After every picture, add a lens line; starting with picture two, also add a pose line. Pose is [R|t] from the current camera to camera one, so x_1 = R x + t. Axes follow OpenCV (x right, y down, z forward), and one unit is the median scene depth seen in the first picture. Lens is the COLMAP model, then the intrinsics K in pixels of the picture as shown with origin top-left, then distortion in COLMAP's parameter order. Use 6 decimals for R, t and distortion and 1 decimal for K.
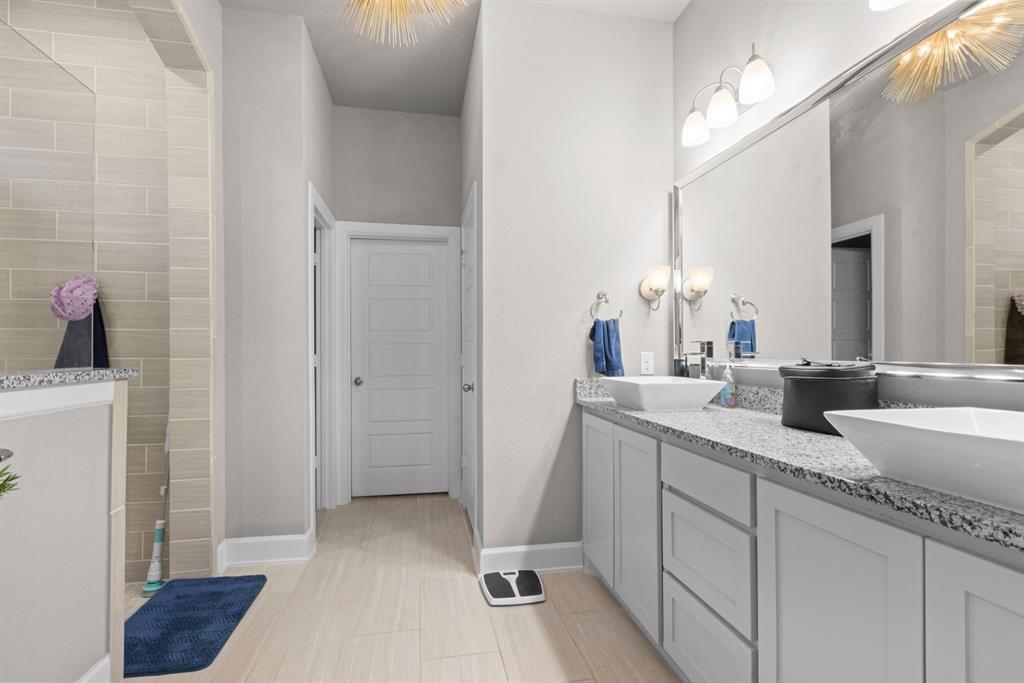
lens RADIAL K [[467.2, 0, 512.0], [0, 467.2, 341.5], [0, 0, 1]] dist [-0.000095, 0.000005]
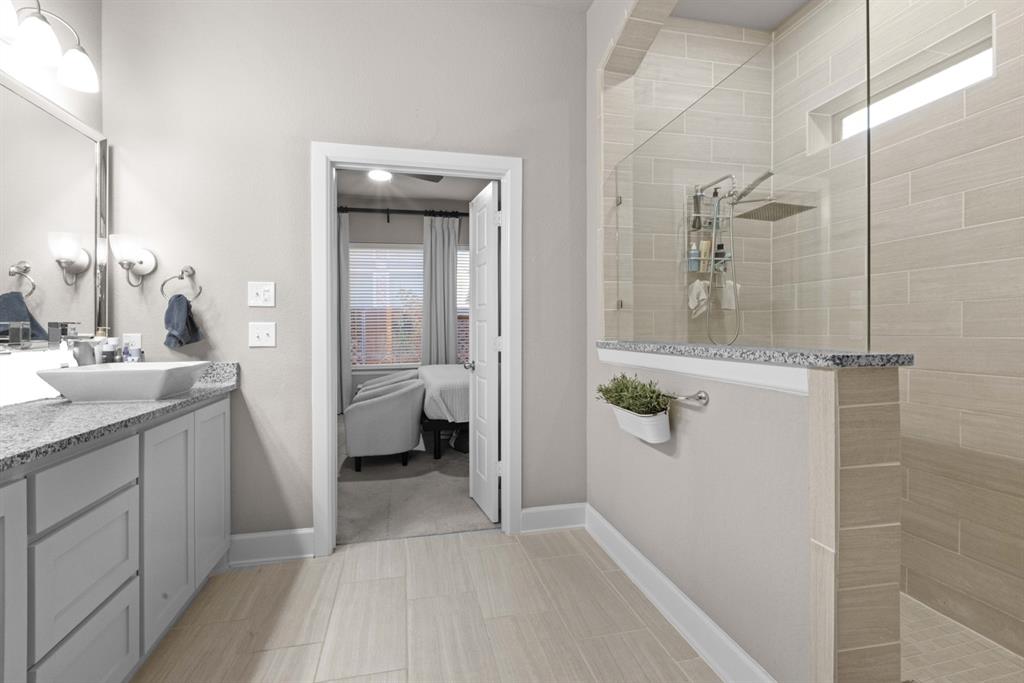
lens RADIAL K [[467.2, 0, 512.0], [0, 467.2, 341.5], [0, 0, 1]] dist [-0.000095, 0.000005]
pose [[-0.999617, 0.006884, -0.026799, -0.391550], [0.006764, 0.999967, 0.004551, 0.038414], [0.026829, 0.004368, -0.999630, 2.005688]]
